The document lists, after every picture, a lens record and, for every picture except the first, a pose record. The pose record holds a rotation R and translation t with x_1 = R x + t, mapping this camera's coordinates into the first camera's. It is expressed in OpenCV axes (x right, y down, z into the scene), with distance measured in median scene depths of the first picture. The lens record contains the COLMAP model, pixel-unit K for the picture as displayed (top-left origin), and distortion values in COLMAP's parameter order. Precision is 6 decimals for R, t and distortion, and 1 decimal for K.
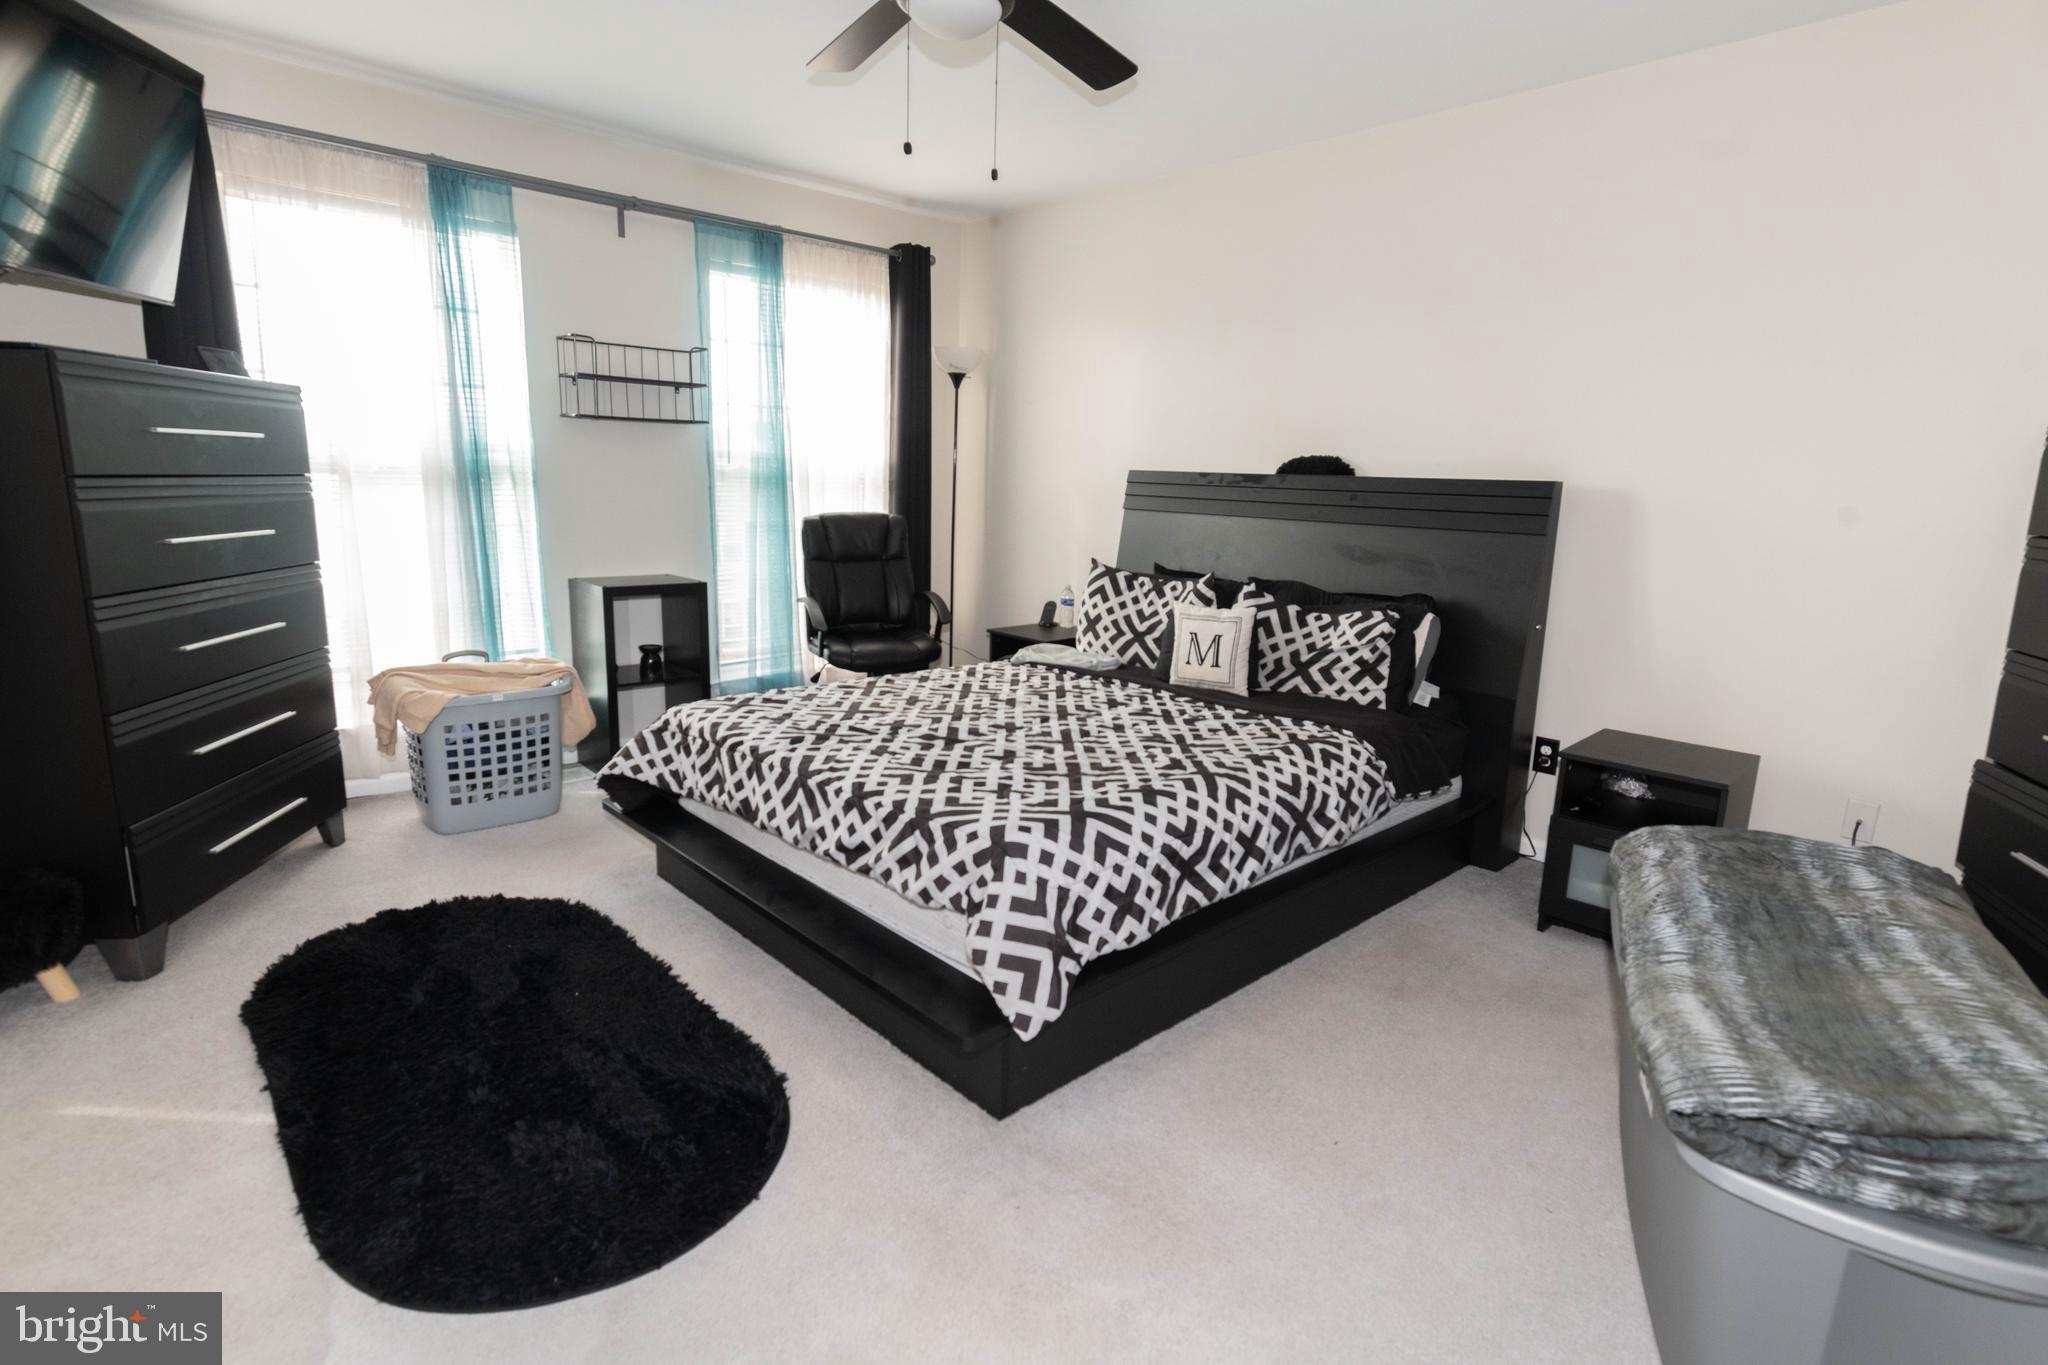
lens RADIAL K [[1003.4, 0, 1001.7], [0, 1003.4, 649.7], [0, 0, 1]] dist [0.010877, 0.000031]
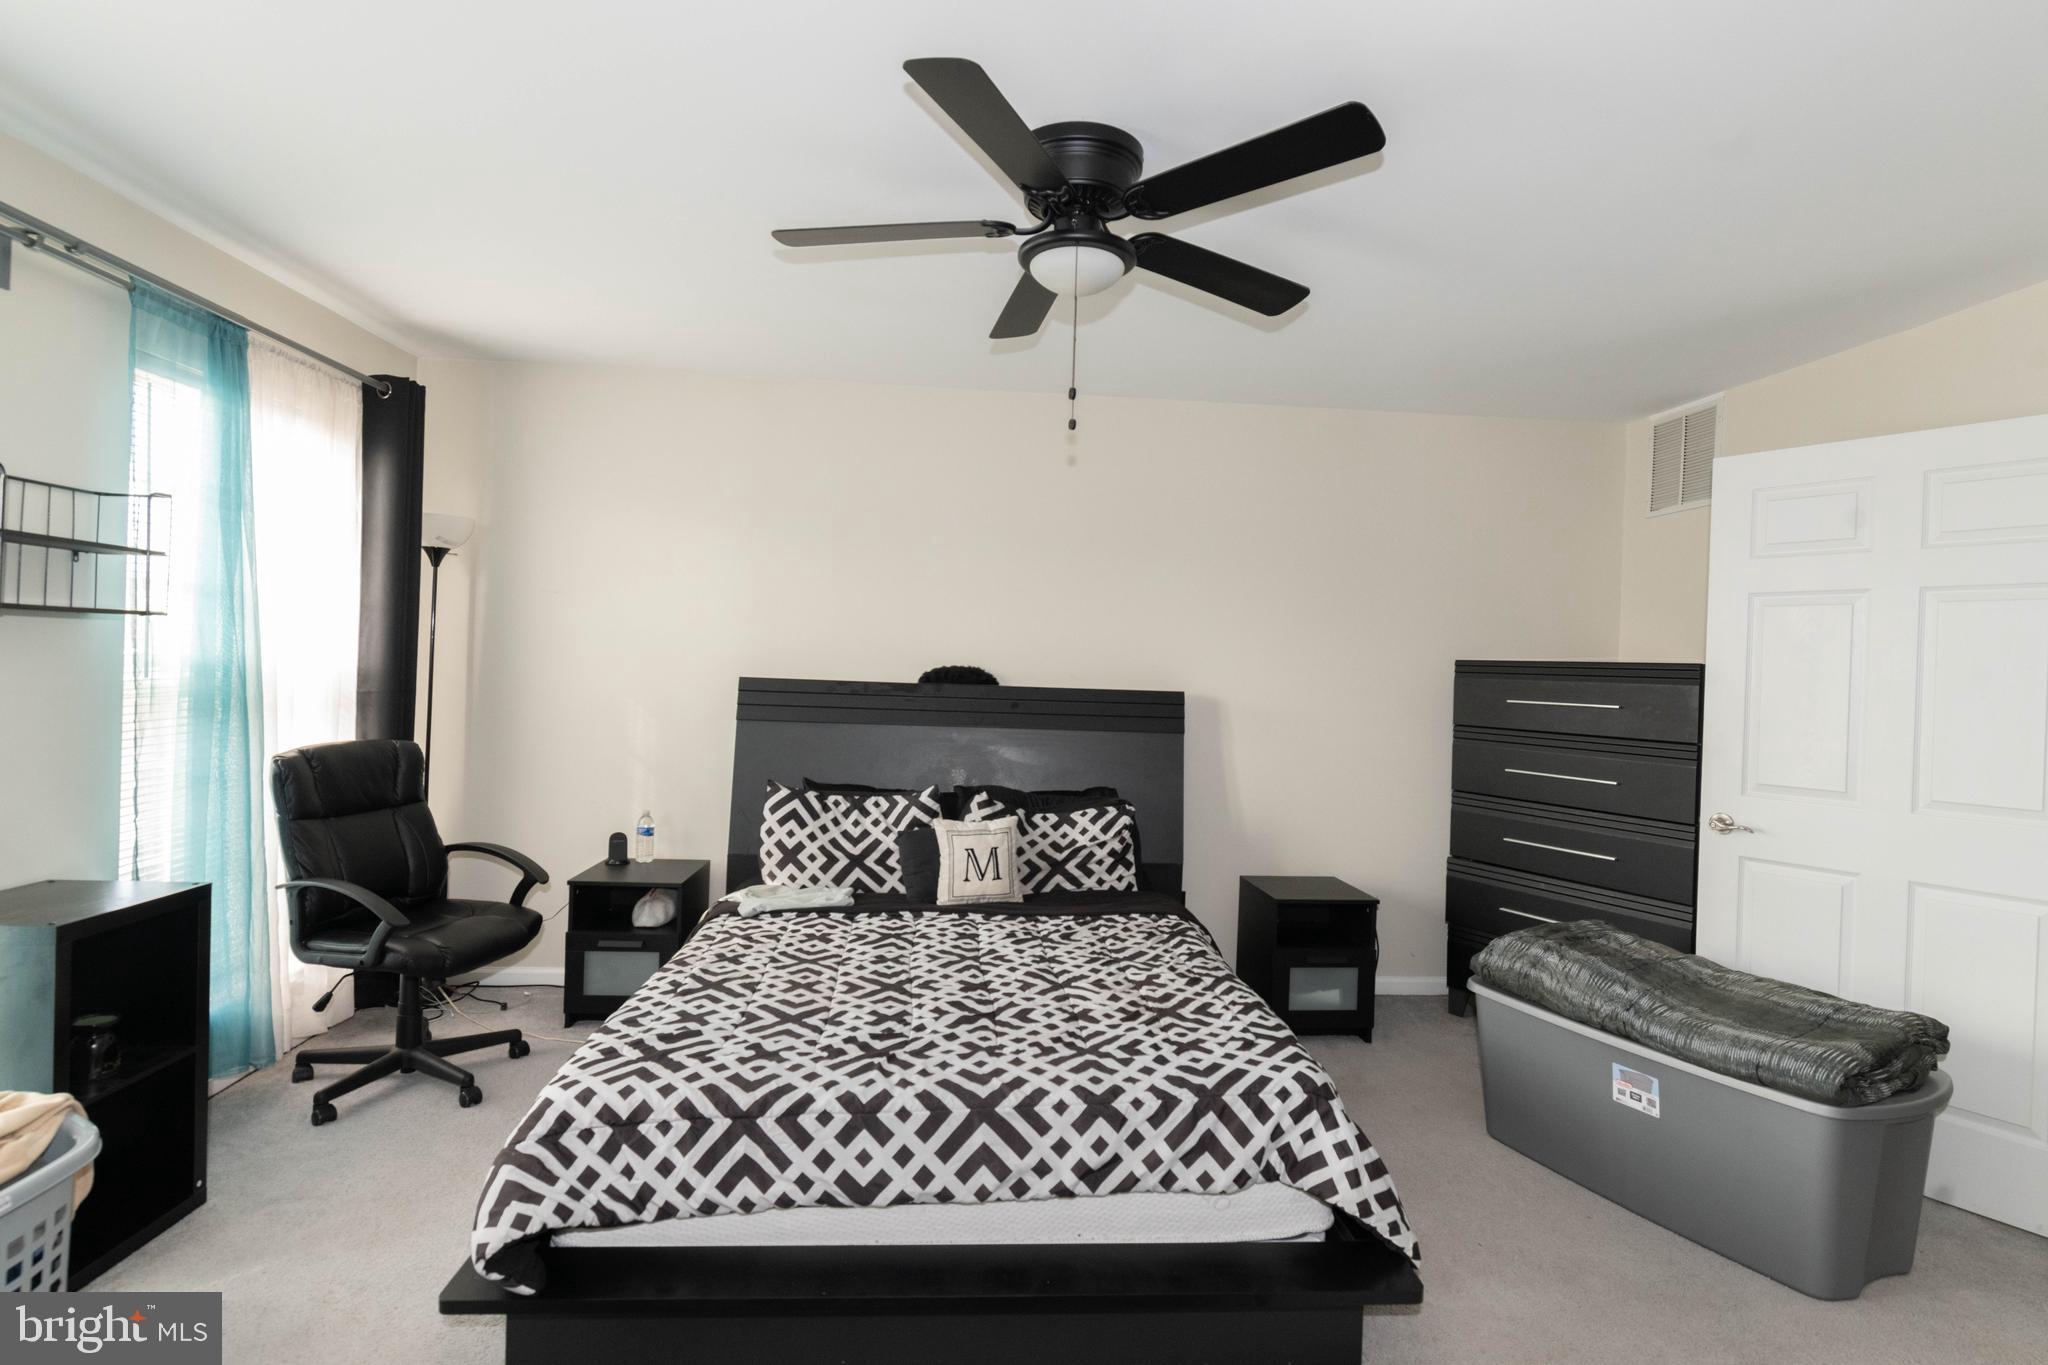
lens RADIAL K [[1028.4, 0, 1022.4], [0, 1028.4, 686.6], [0, 0, 1]] dist [0.001609, -0.000830]
pose [[0.633365, -0.028401, 0.773332, -0.542944], [0.122400, 0.990423, -0.063873, -0.101252], [-0.764112, 0.135111, 0.630776, 0.281447]]
